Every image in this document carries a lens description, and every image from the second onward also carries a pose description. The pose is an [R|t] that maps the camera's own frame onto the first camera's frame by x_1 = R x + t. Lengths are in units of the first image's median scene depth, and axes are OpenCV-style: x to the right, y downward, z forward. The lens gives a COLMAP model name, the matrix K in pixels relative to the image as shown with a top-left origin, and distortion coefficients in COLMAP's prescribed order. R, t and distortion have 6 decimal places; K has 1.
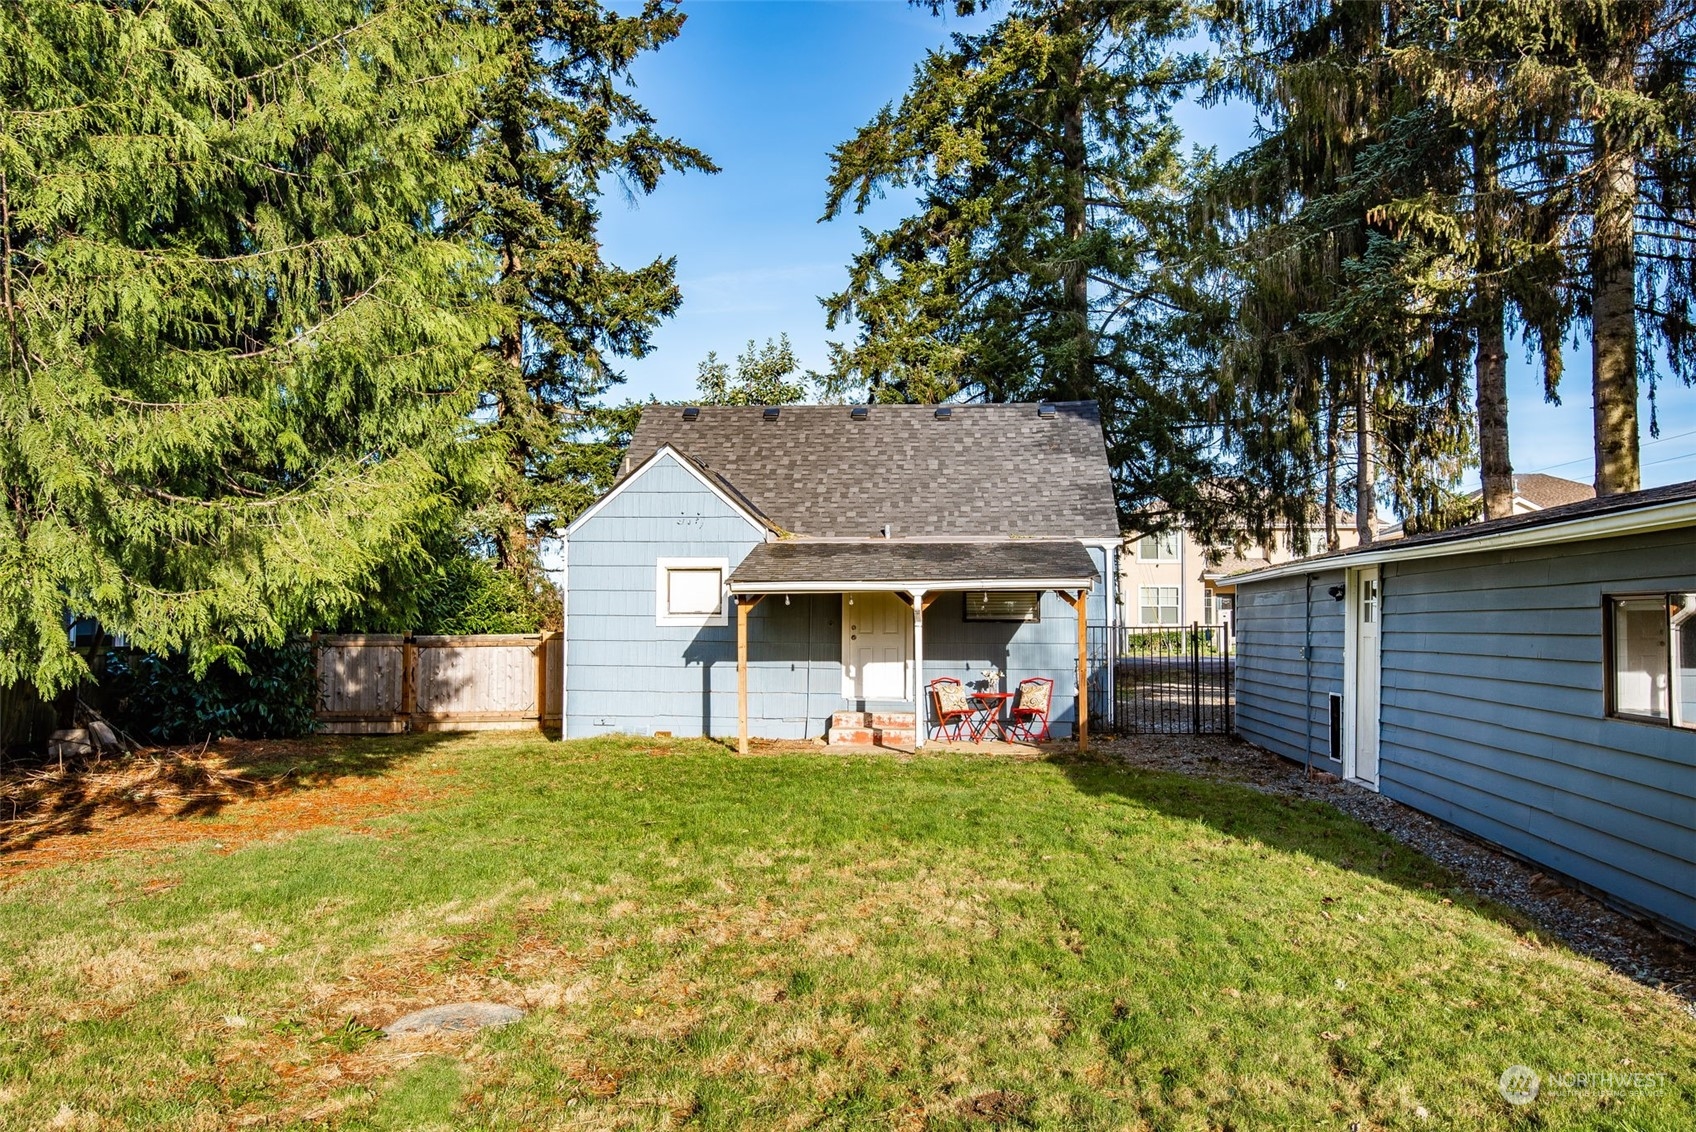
lens RADIAL K [[1342.9, 0, 848.0], [0, 1342.9, 566.0], [0, 0, 1]] dist [0.040127, 0.002280]
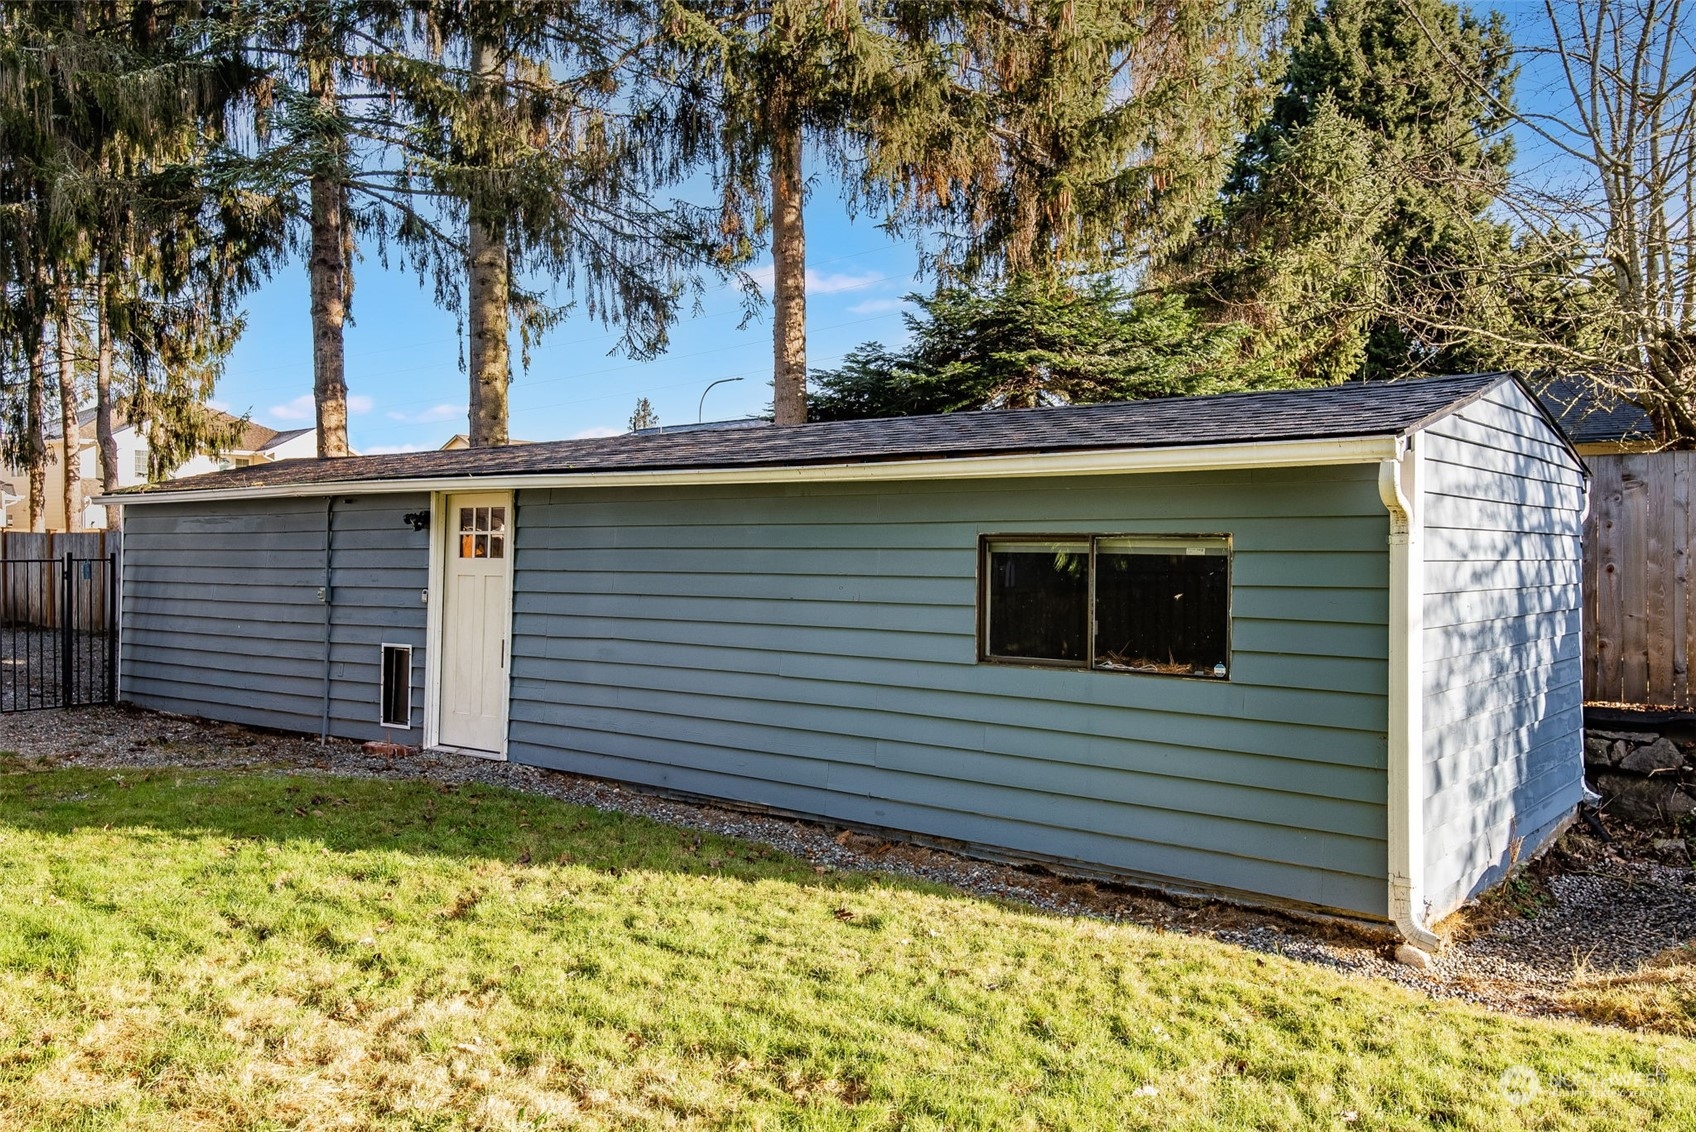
lens RADIAL K [[1342.9, 0, 848.0], [0, 1342.9, 566.0], [0, 0, 1]] dist [0.040127, 0.002280]
pose [[0.549147, -0.003368, 0.835719, -0.122138], [-0.041110, 0.998672, 0.031038, 0.007449], [-0.834714, -0.051401, 0.548279, 0.235978]]
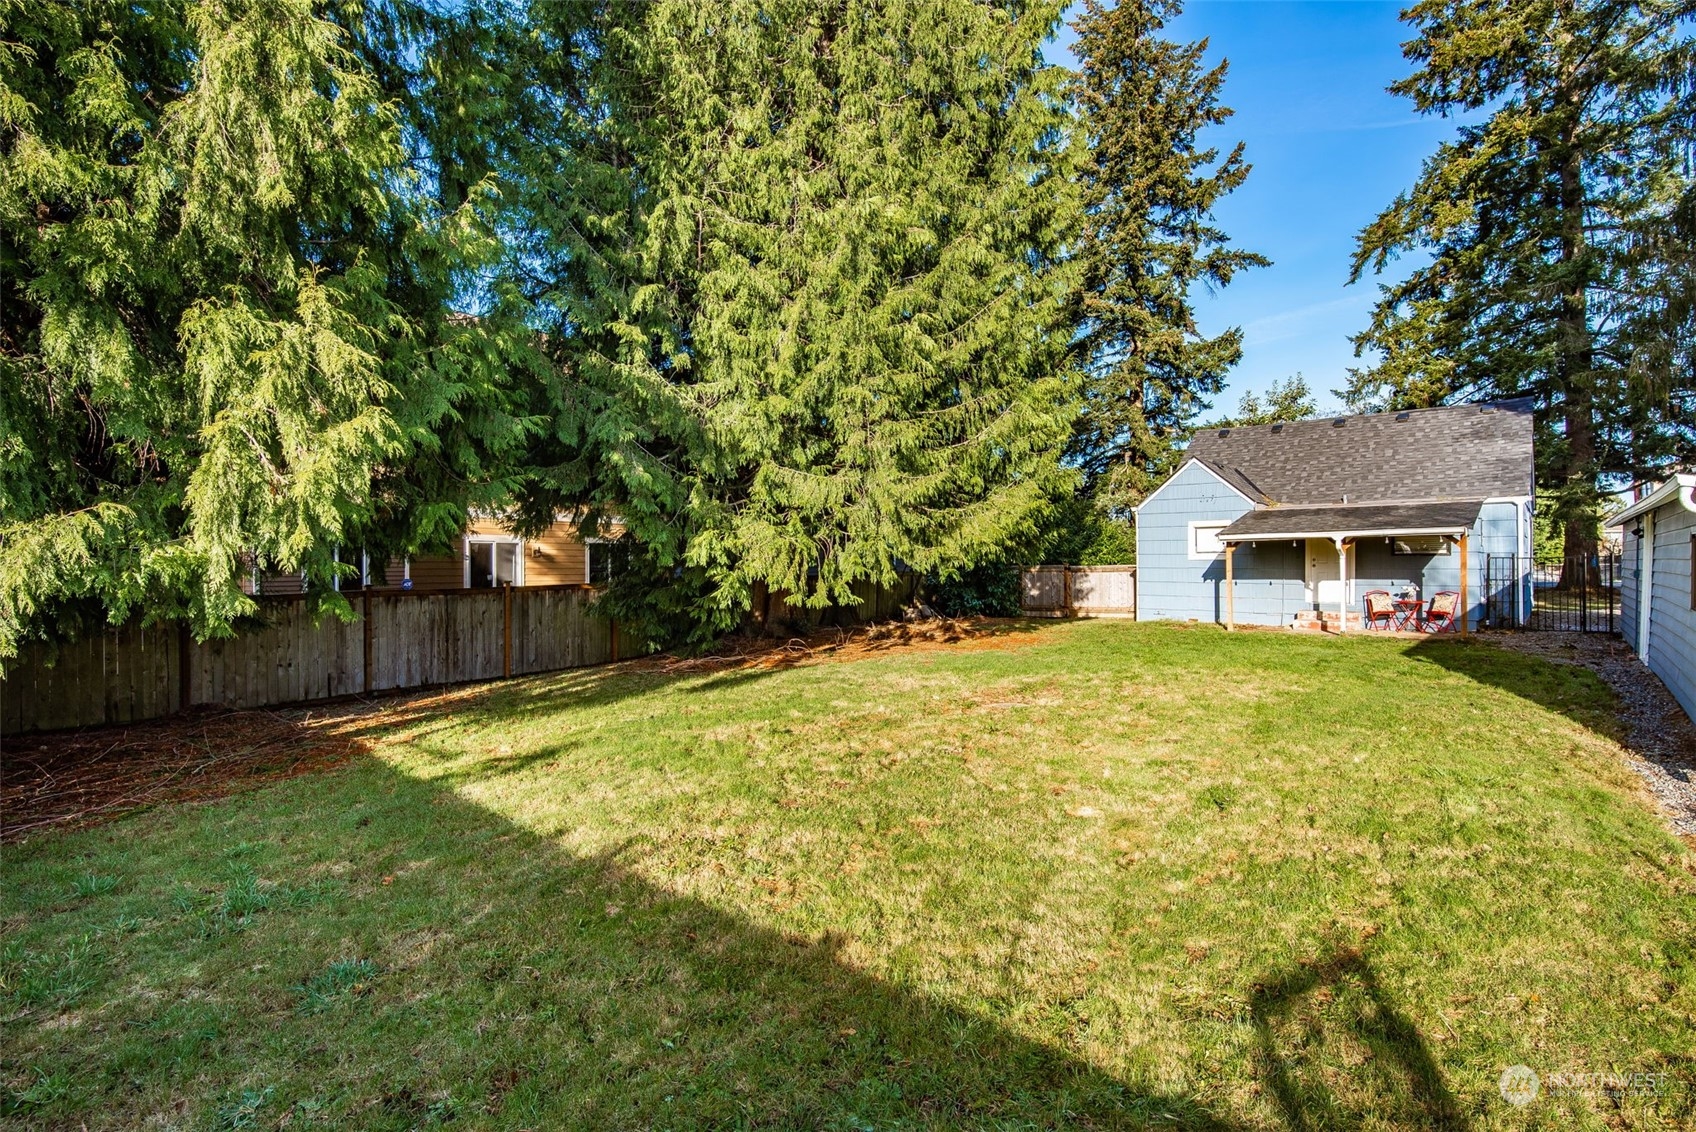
lens RADIAL K [[846.2, 0, 851.7], [0, 846.2, 567.8], [0, 0, 1]] dist [0.000122, -0.001817]
pose [[0.818492, -0.004194, -0.574503, 0.136311], [0.033905, 0.998583, 0.041015, -0.006161], [0.573517, -0.053049, 0.817474, -0.173661]]
